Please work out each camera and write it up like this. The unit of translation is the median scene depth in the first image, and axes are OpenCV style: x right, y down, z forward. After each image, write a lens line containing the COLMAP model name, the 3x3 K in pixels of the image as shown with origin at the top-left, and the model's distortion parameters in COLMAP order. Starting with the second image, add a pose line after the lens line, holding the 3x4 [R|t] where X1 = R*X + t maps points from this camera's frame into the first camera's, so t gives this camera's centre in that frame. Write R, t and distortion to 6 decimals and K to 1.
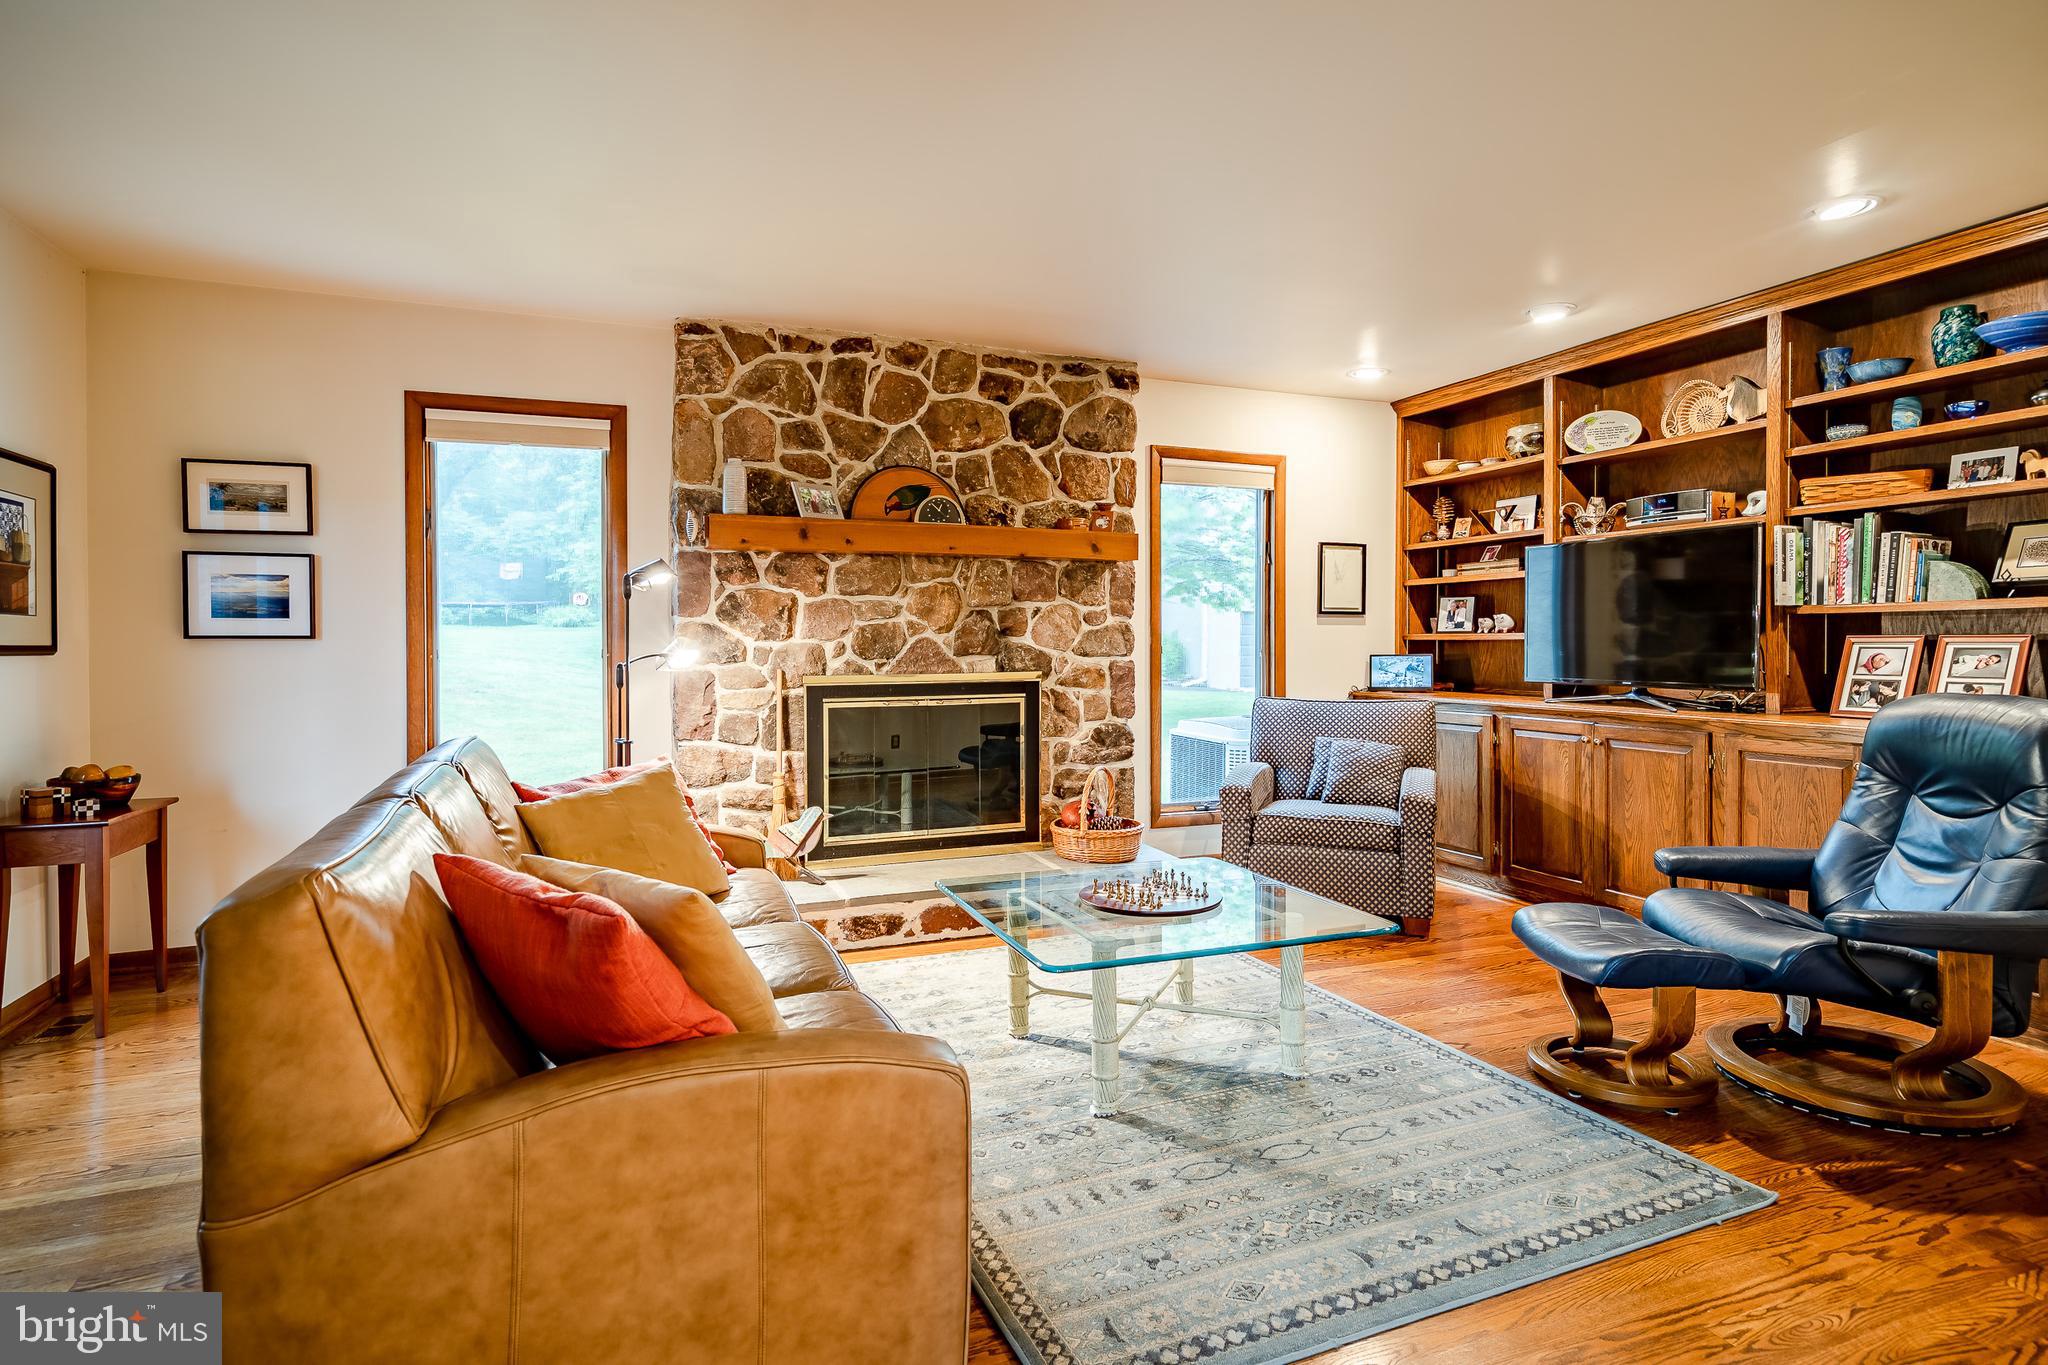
lens RADIAL K [[1031.0, 0, 1020.1], [0, 1031.0, 666.1], [0, 0, 1]] dist [0.002396, 0.001353]
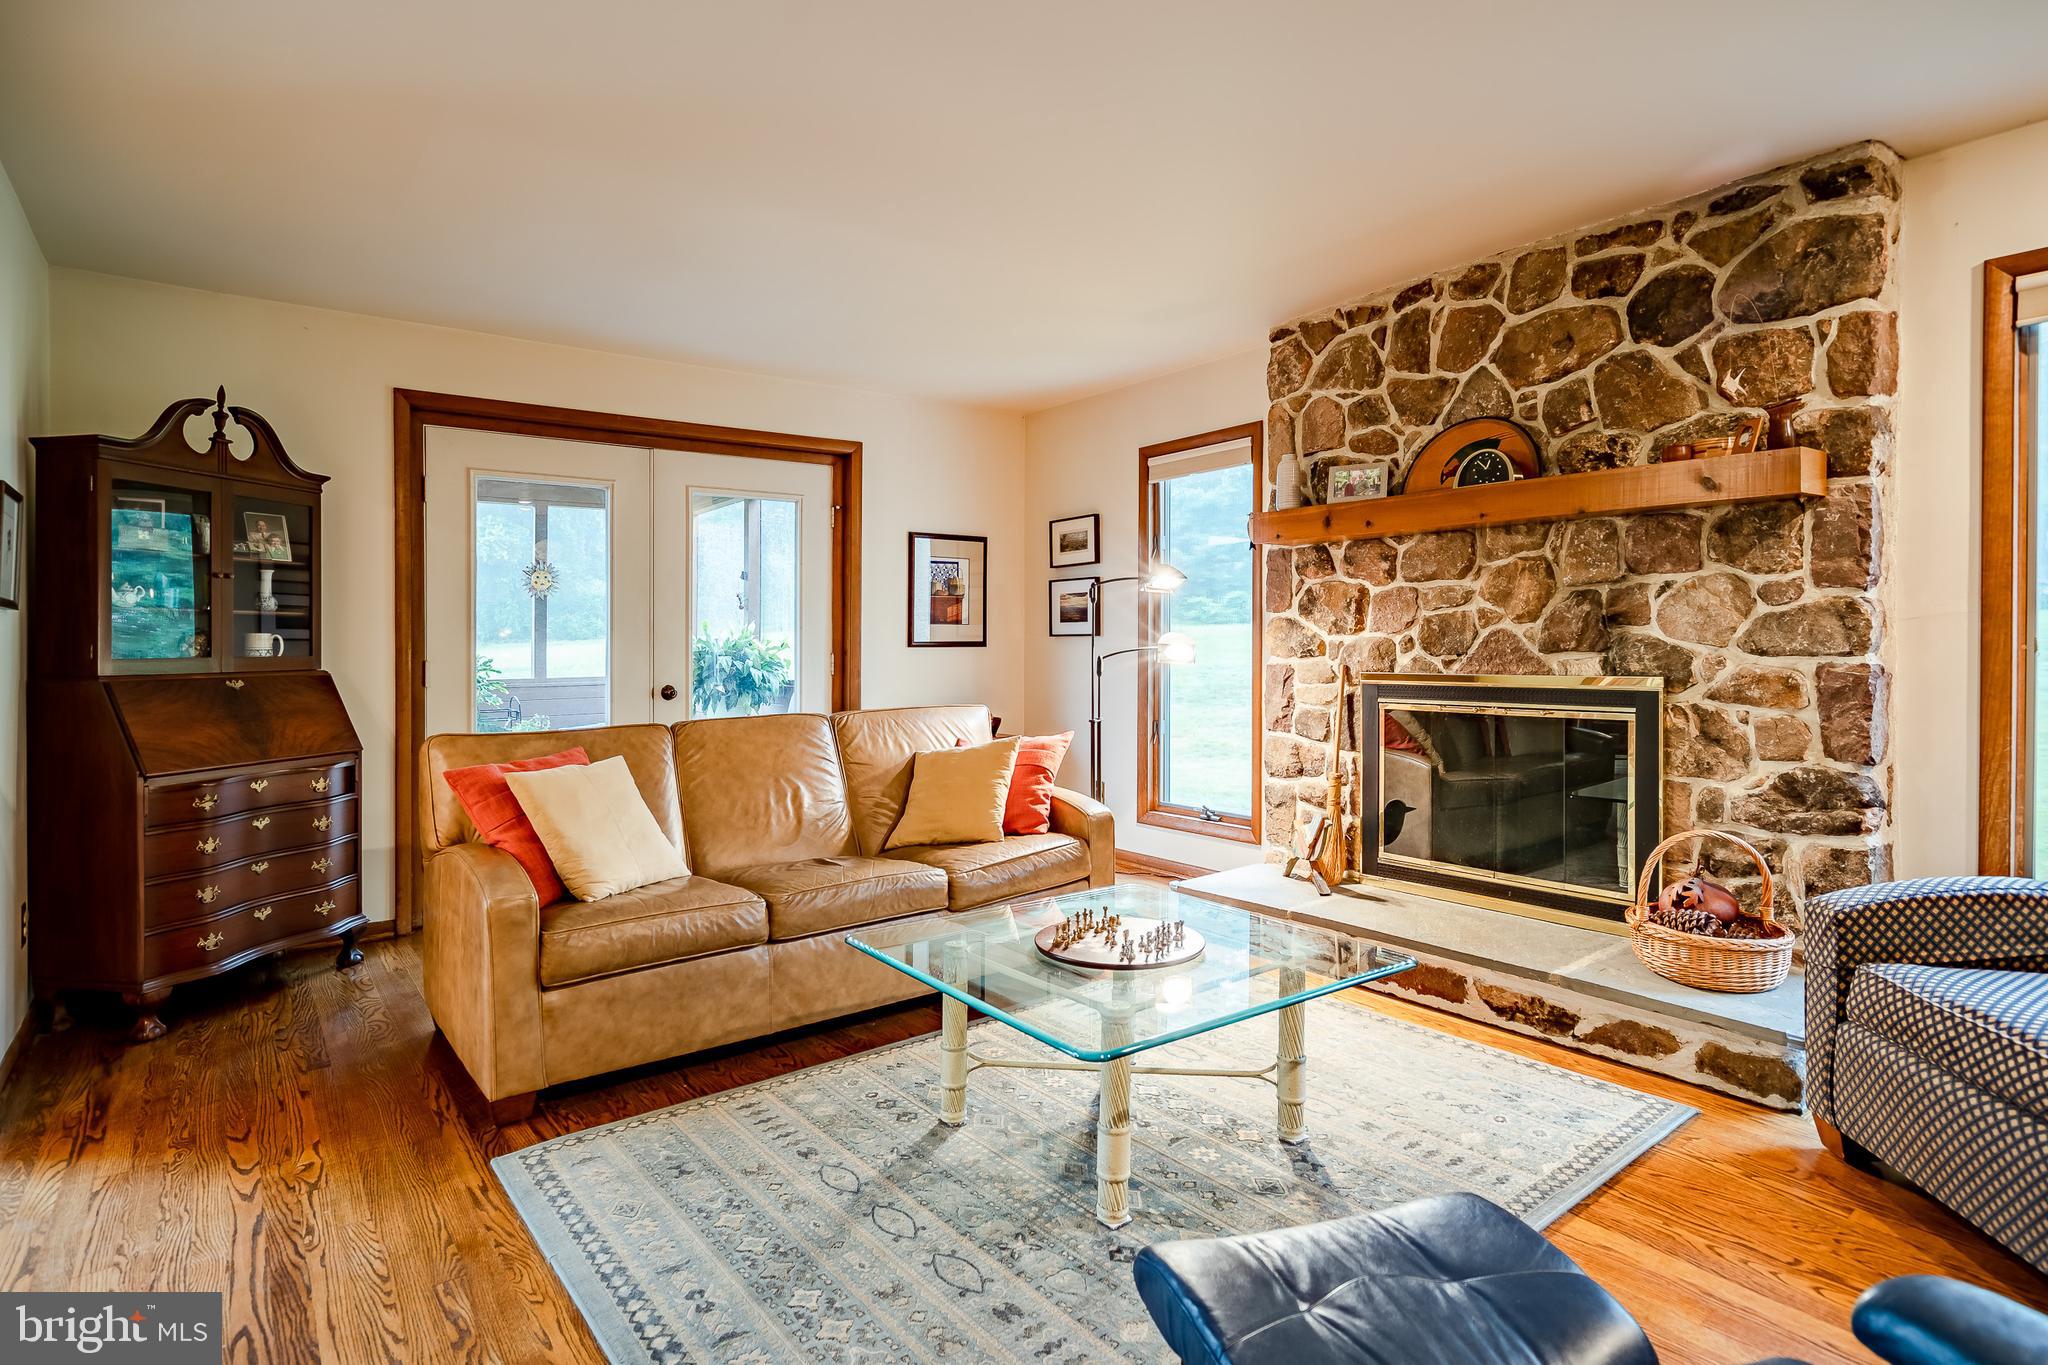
lens RADIAL K [[1031.0, 0, 1024.7], [0, 1031.0, 650.3], [0, 0, 1]] dist [0.002396, 0.001353]
pose [[0.294400, 0.008770, -0.955642, 0.560064], [-0.012745, 0.999905, 0.005250, -0.010787], [0.955597, 0.010634, 0.294484, 0.419090]]
